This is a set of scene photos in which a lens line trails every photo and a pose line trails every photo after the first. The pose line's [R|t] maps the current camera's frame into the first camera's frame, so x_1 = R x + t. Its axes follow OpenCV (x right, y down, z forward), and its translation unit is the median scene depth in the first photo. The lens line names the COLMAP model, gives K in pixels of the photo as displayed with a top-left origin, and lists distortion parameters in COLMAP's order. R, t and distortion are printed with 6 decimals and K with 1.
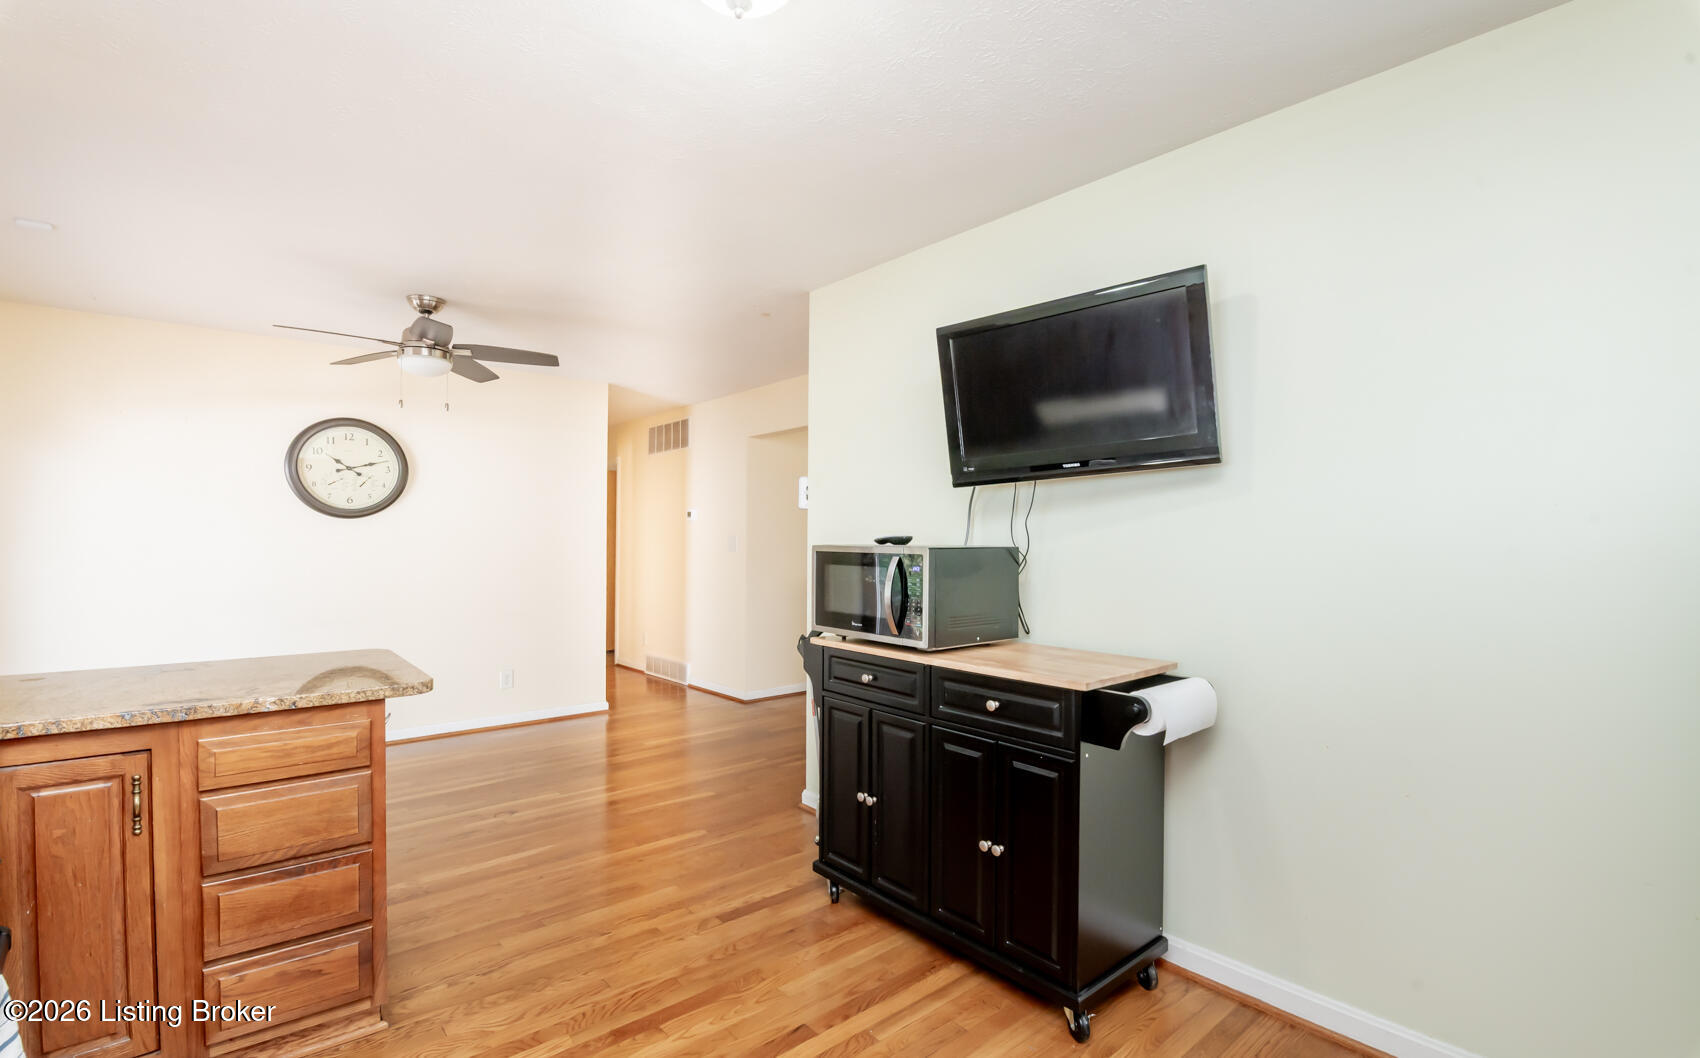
lens RADIAL K [[775.0, 0, 850.0], [0, 775.0, 529.0], [0, 0, 1]] dist [-0.027830, -0.000178]
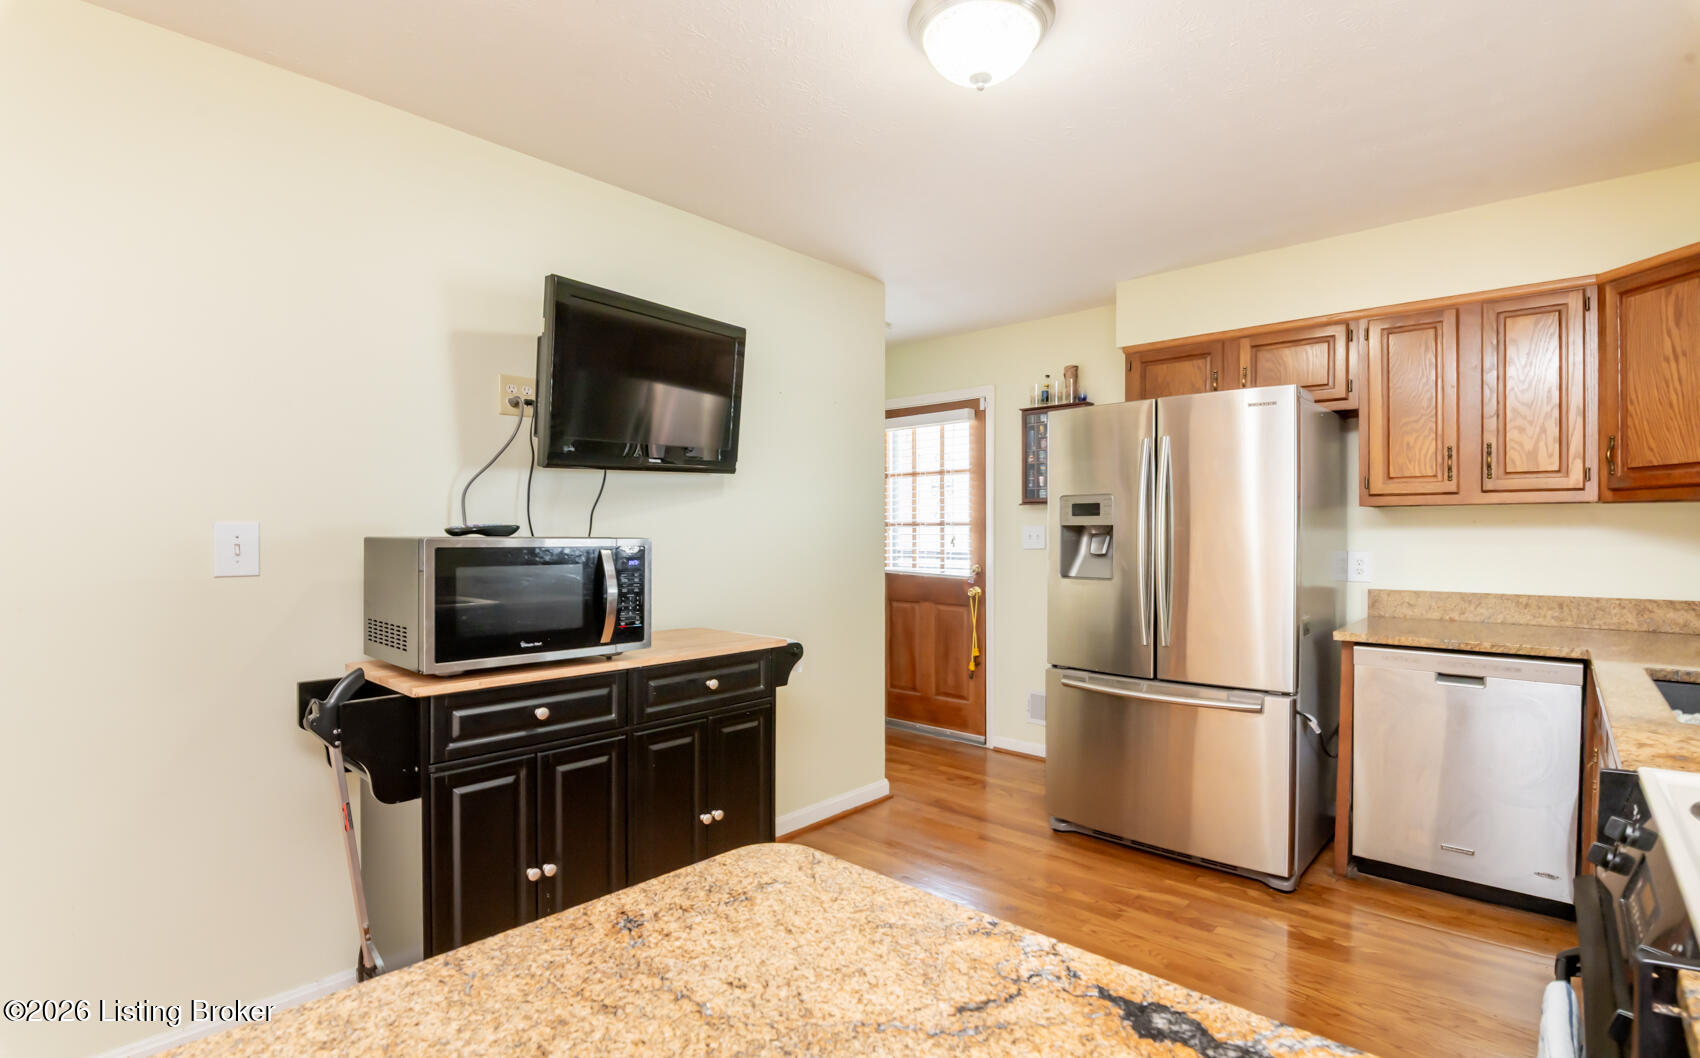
lens RADIAL K [[775.0, 0, 850.0], [0, 775.0, 529.0], [0, 0, 1]] dist [-0.027830, -0.000178]
pose [[-0.128814, -0.004967, 0.991656, -0.851175], [-0.018890, 0.999818, 0.002555, 0.006287], [-0.991489, -0.018403, -0.128884, 0.895732]]
